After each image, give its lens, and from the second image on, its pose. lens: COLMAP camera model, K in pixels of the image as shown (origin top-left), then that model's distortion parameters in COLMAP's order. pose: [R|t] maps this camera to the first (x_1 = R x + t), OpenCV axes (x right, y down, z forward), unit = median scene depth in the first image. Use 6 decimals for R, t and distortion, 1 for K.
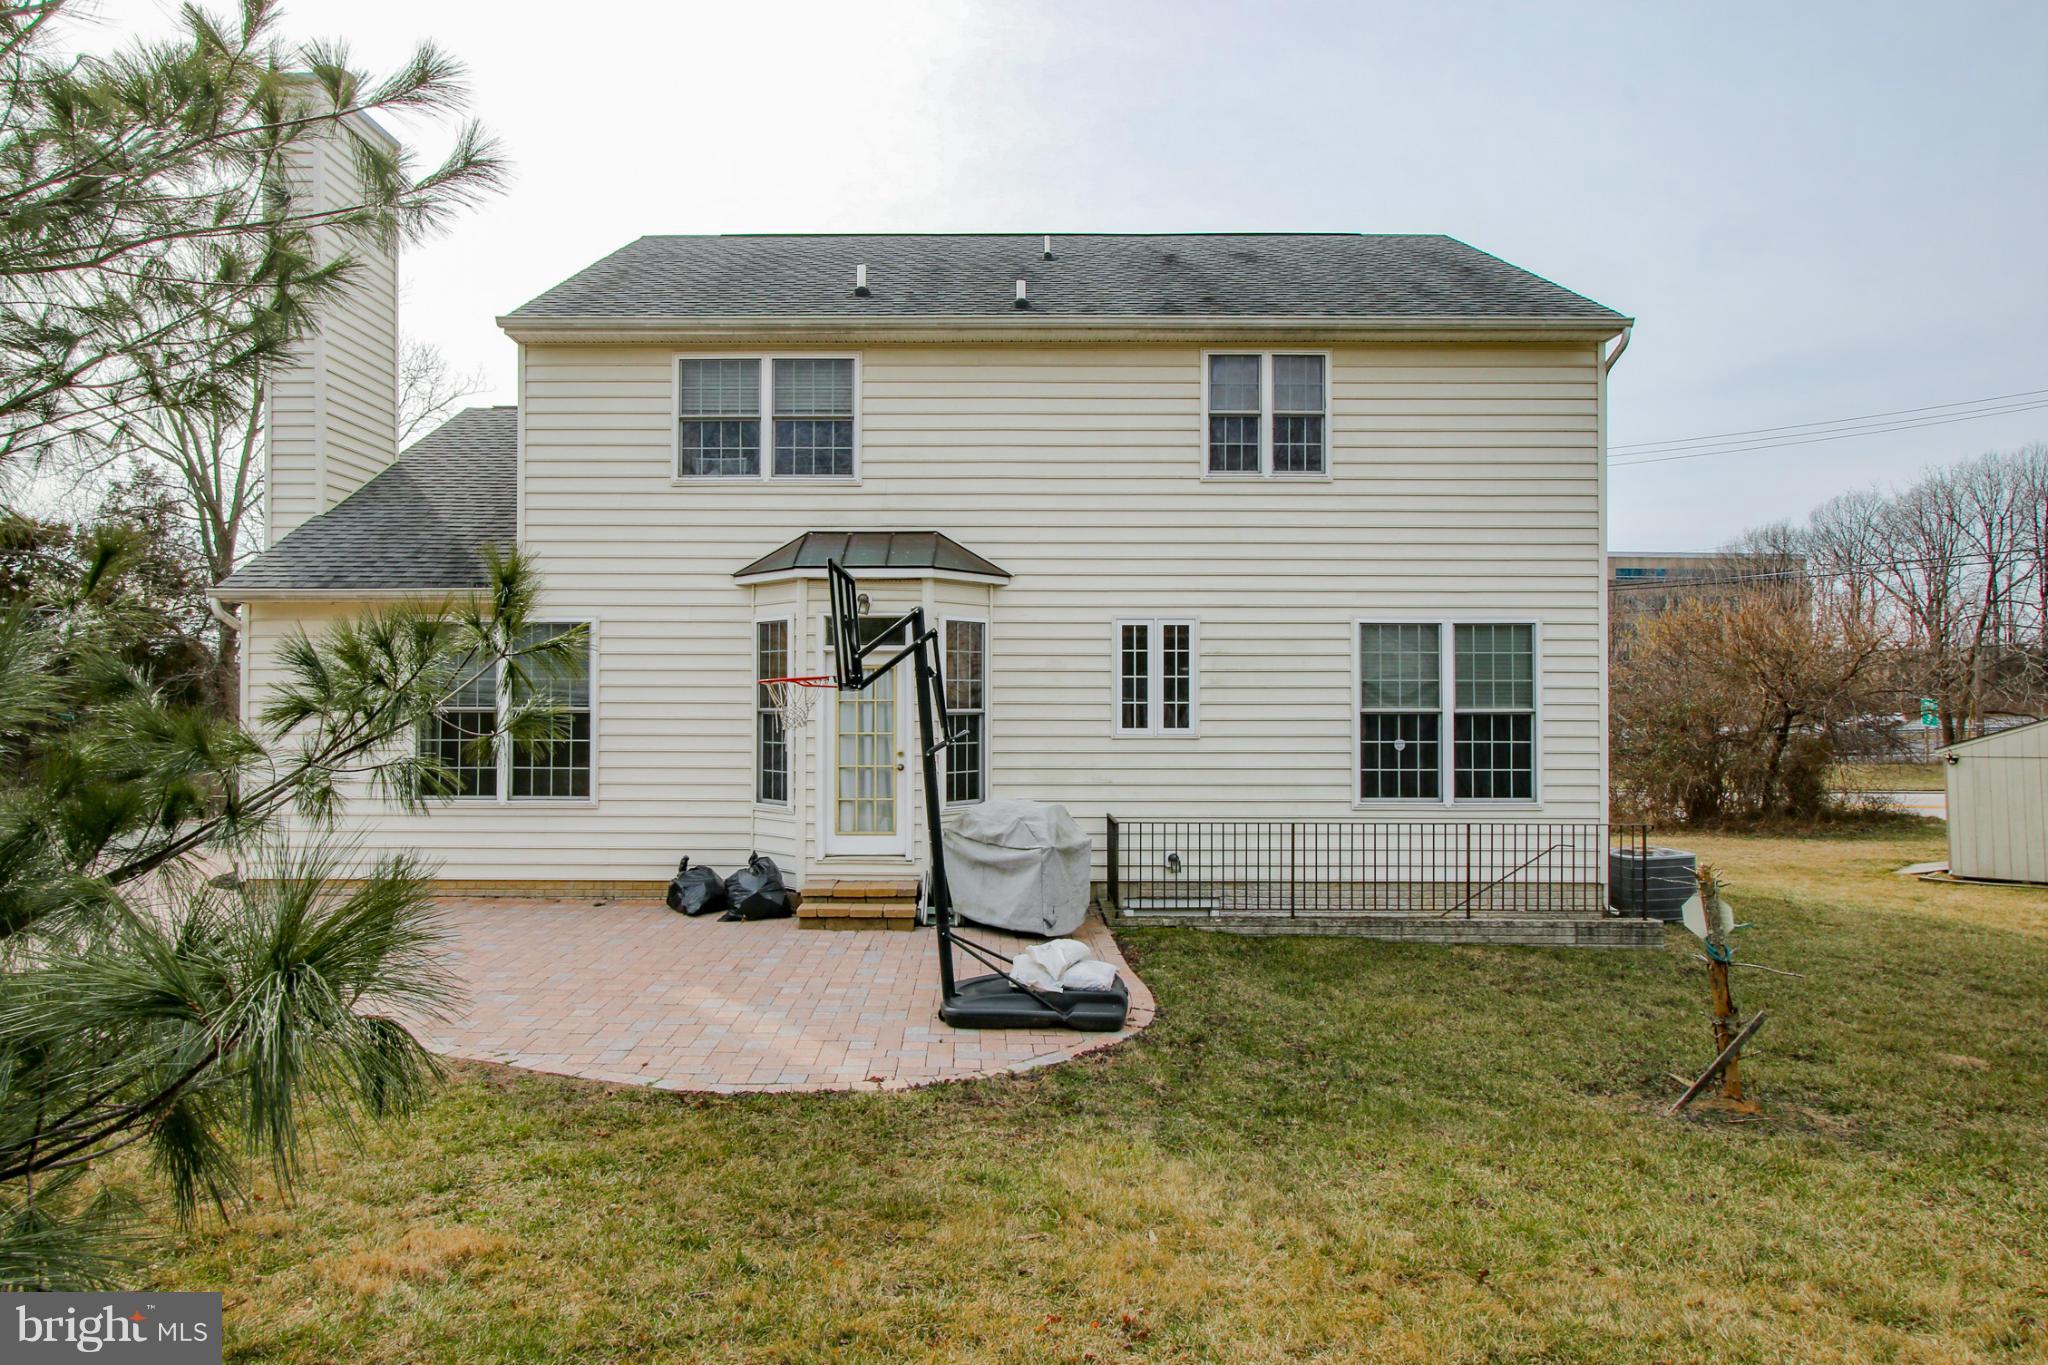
lens RADIAL K [[1072.3, 0, 1024.0], [0, 1072.3, 633.2], [0, 0, 1]] dist [-0.004384, -0.000127]
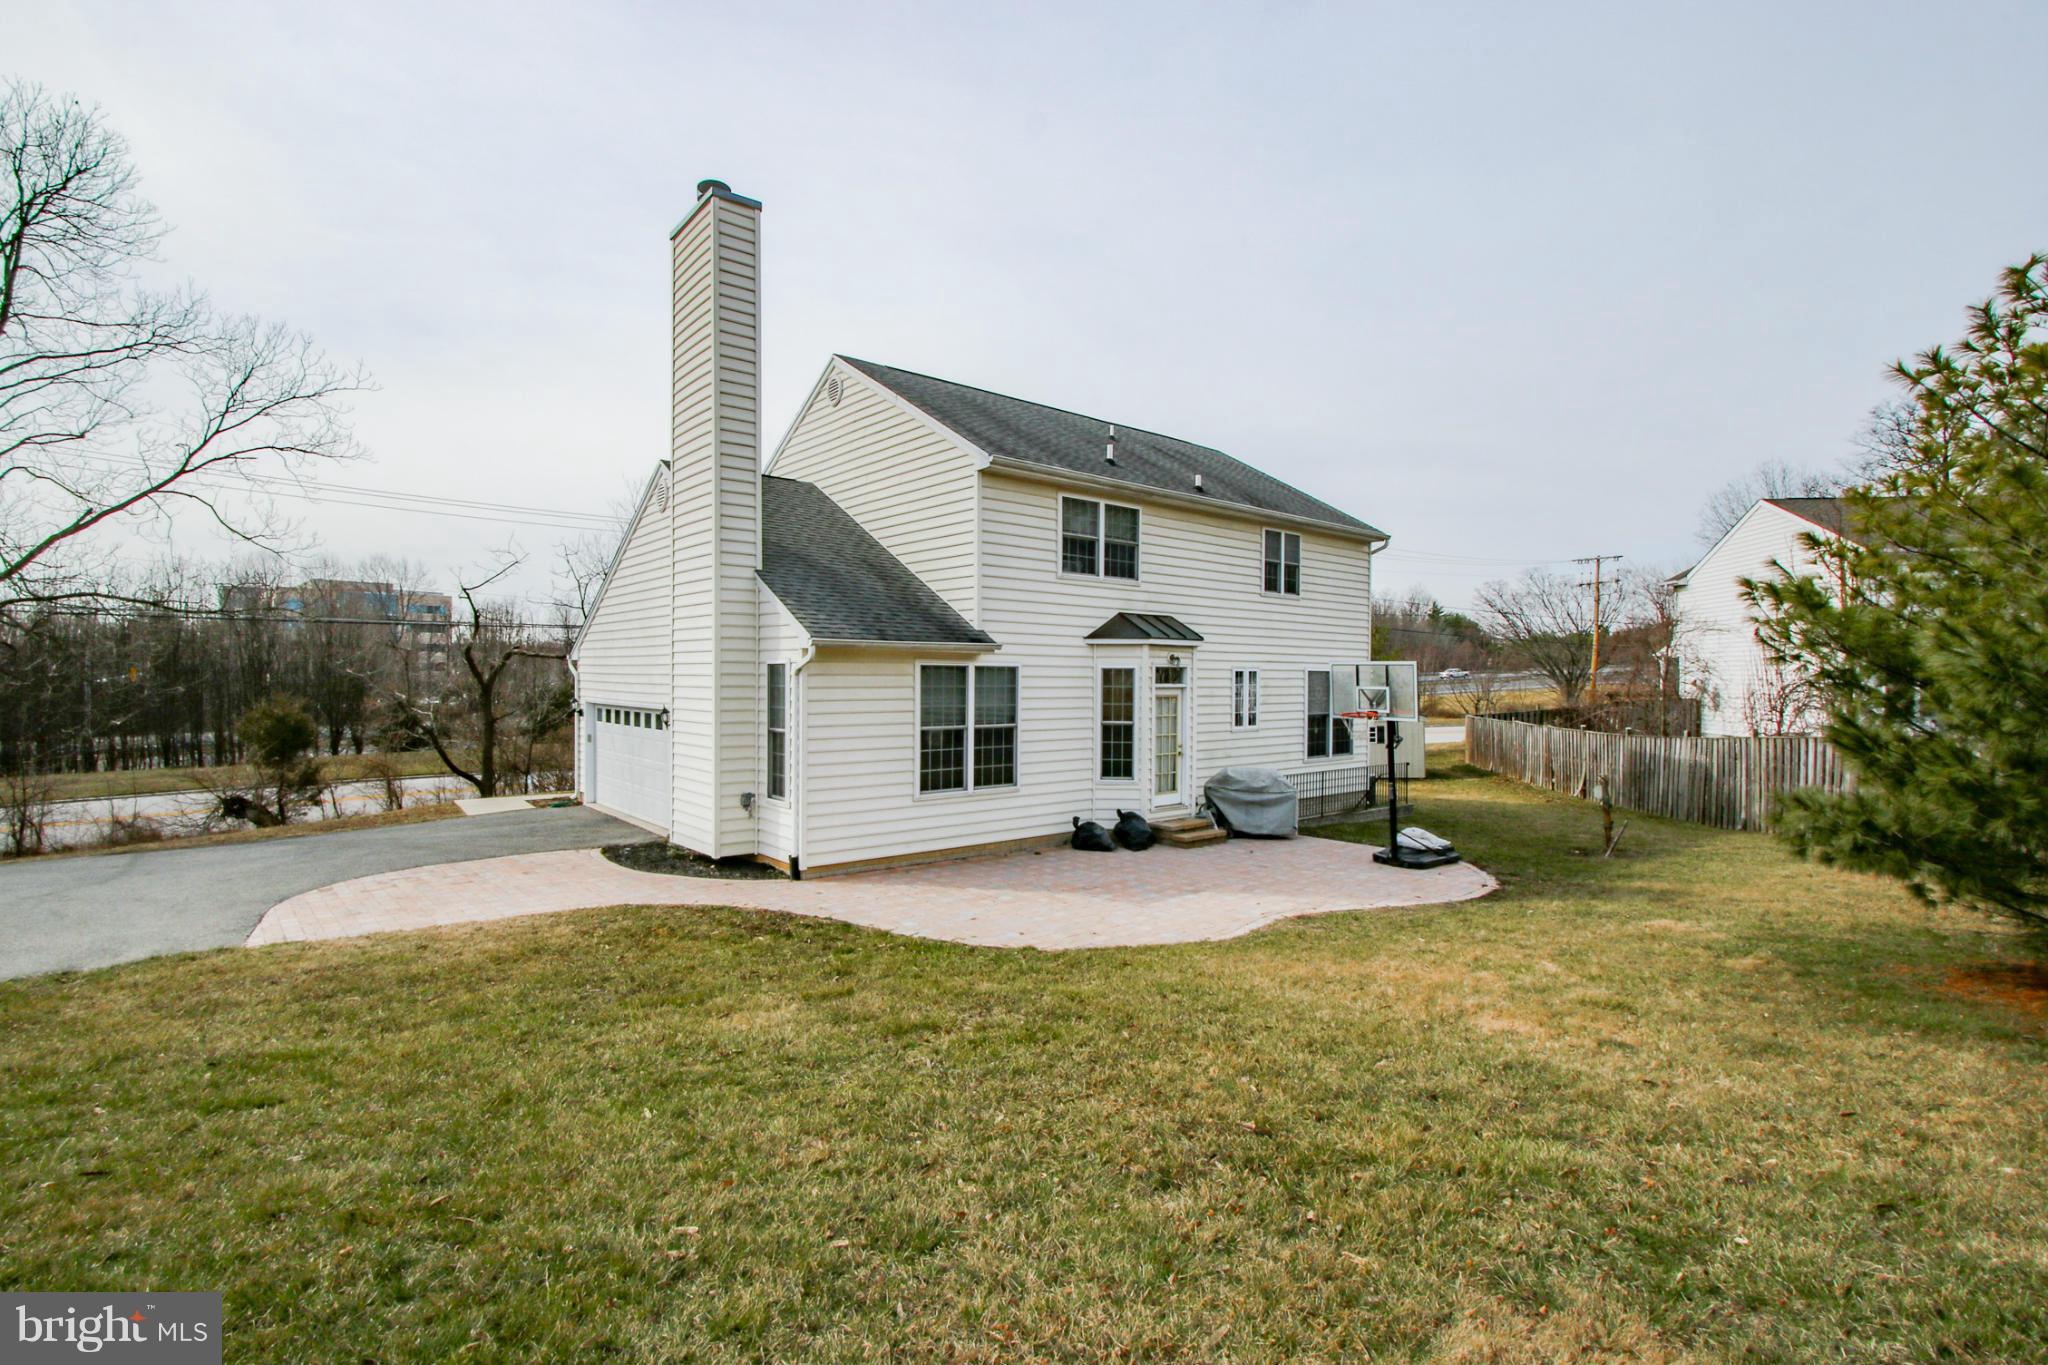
lens RADIAL K [[940.2, 0, 1023.4], [0, 940.2, 684.8], [0, 0, 1]] dist [0.002226, 0.000020]
pose [[0.758045, -0.002044, 0.652199, -1.243067], [-0.008509, 0.999879, 0.013024, -0.001854], [-0.652147, -0.015423, 0.757936, 0.008427]]
